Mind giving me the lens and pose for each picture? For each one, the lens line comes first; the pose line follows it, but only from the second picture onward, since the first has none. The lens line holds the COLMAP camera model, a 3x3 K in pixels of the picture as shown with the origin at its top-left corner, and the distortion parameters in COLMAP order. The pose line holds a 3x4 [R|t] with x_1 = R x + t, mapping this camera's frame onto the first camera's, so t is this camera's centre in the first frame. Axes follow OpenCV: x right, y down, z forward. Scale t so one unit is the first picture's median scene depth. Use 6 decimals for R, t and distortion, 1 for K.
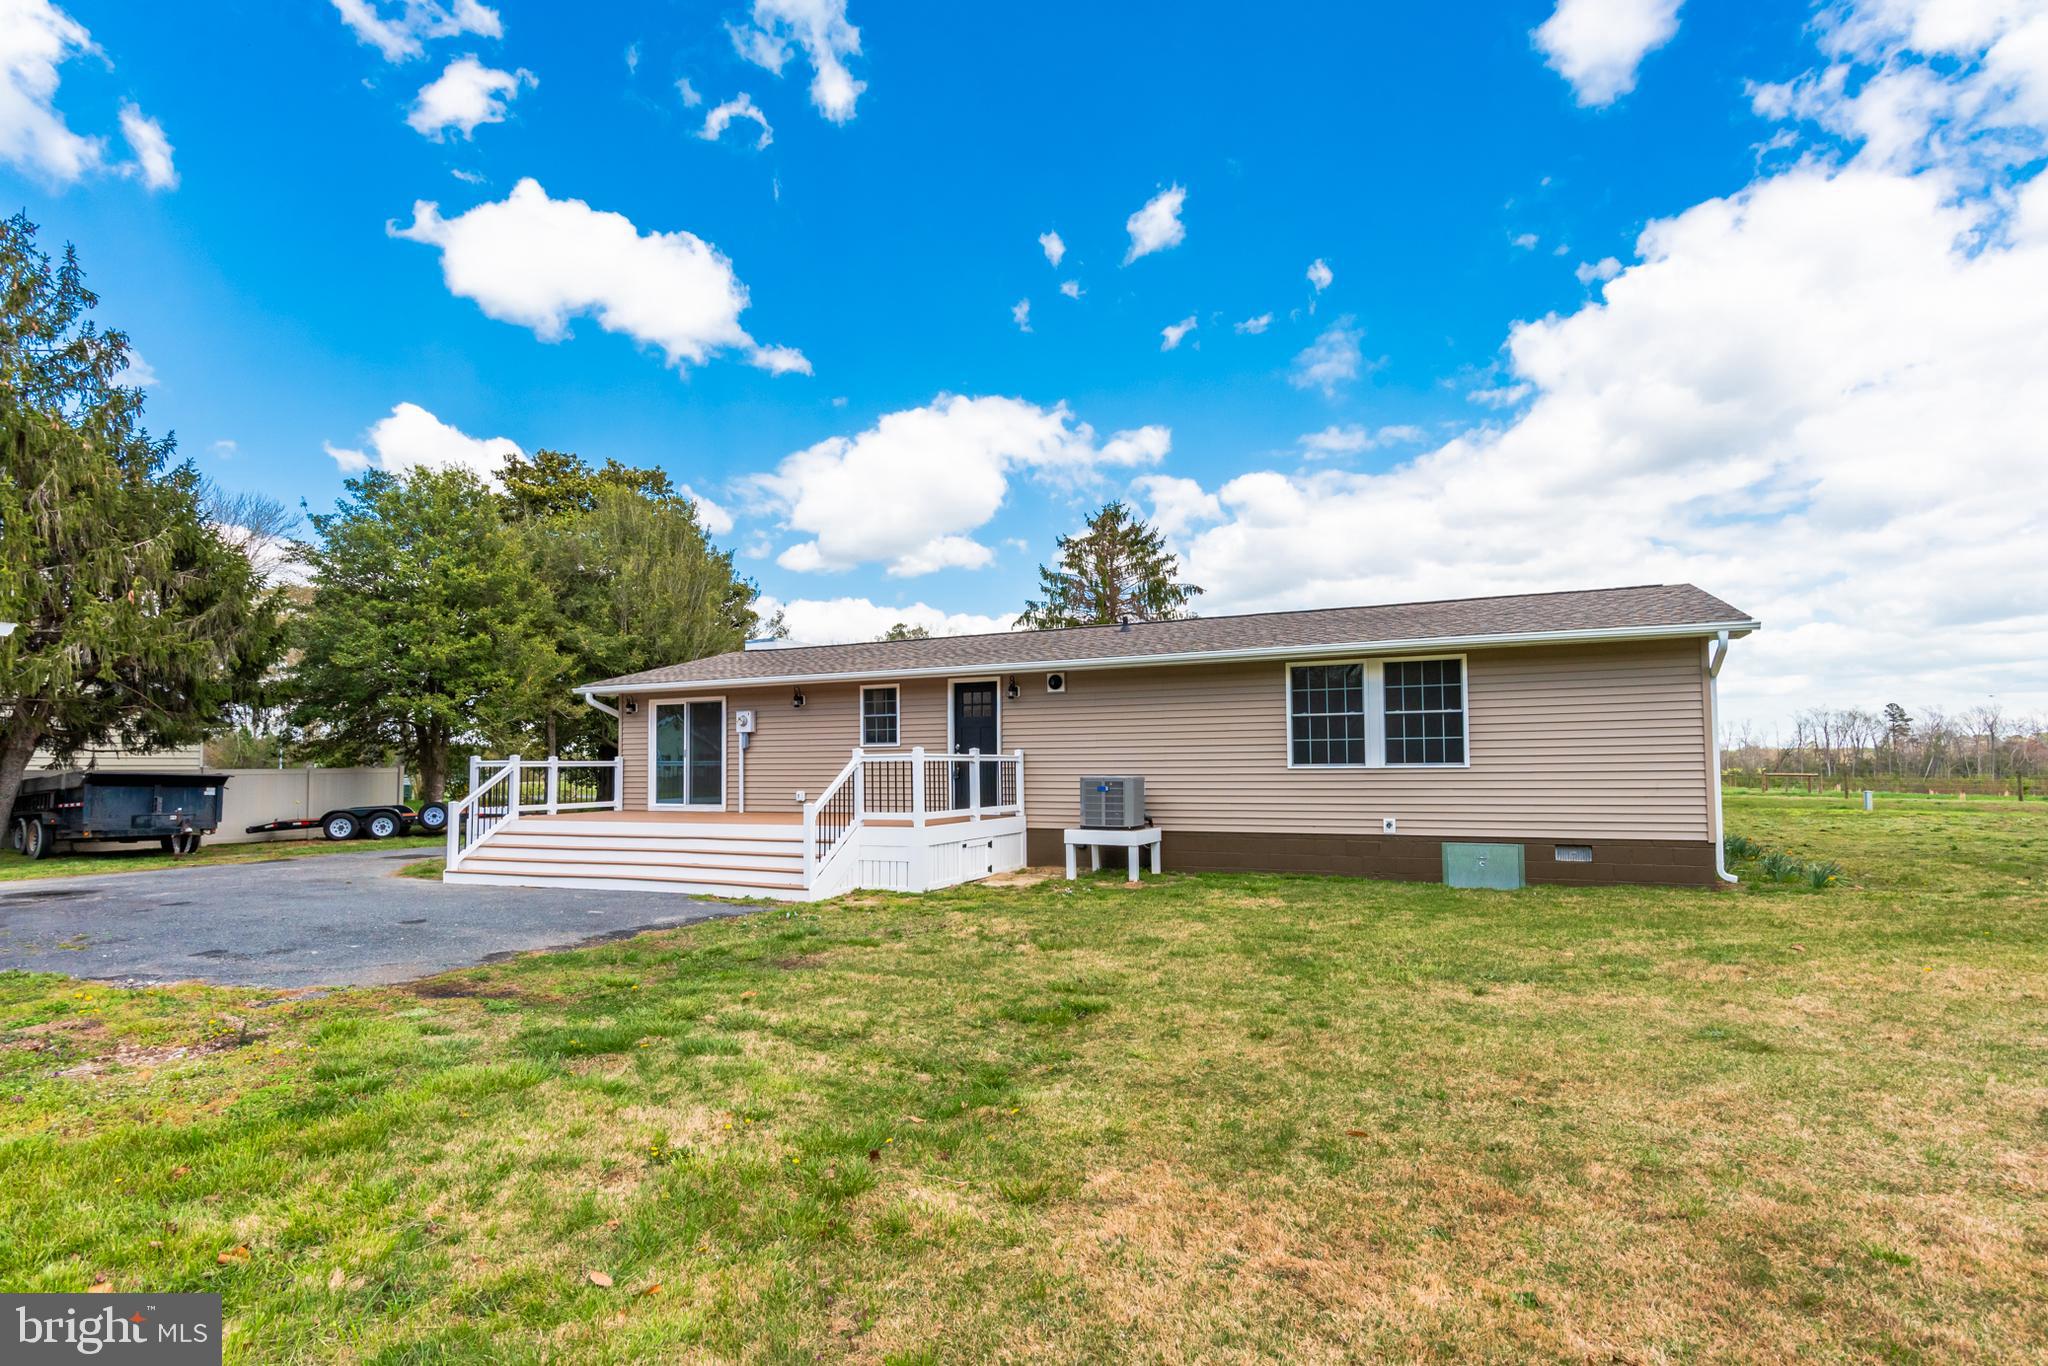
lens RADIAL K [[984.8, 0, 1019.9], [0, 984.8, 739.7], [0, 0, 1]] dist [-0.001815, -0.000112]
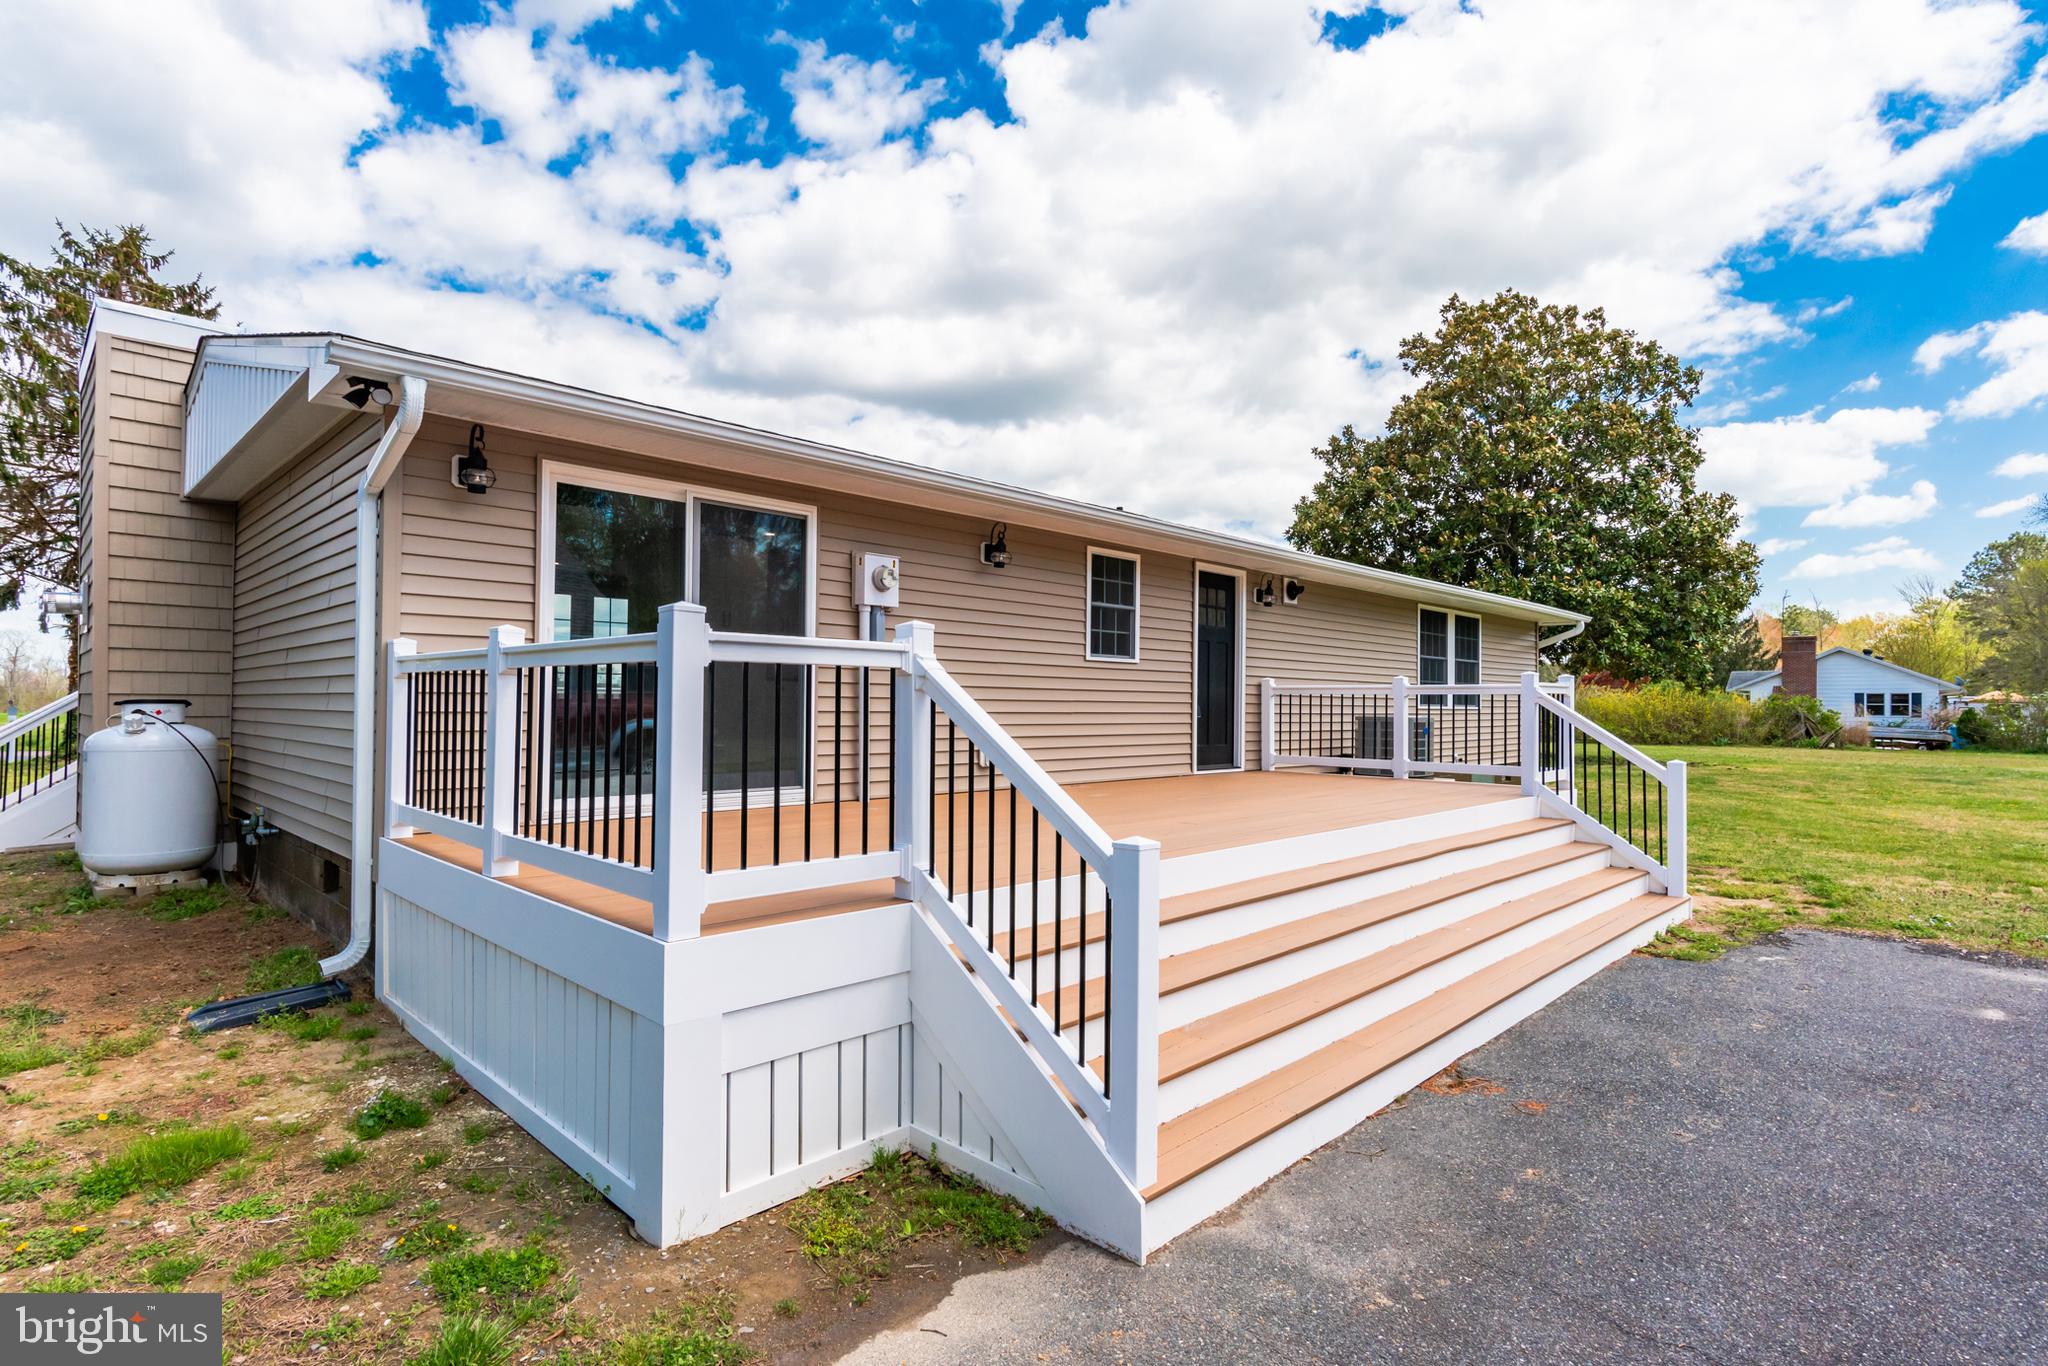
lens RADIAL K [[994.1, 0, 1021.1], [0, 994.1, 692.7], [0, 0, 1]] dist [-0.002517, -0.000014]
pose [[0.354448, 0.021801, 0.934821, -0.646035], [-0.042137, 0.999085, -0.007323, 0.029248], [-0.934126, -0.036795, 0.355042, 0.795954]]
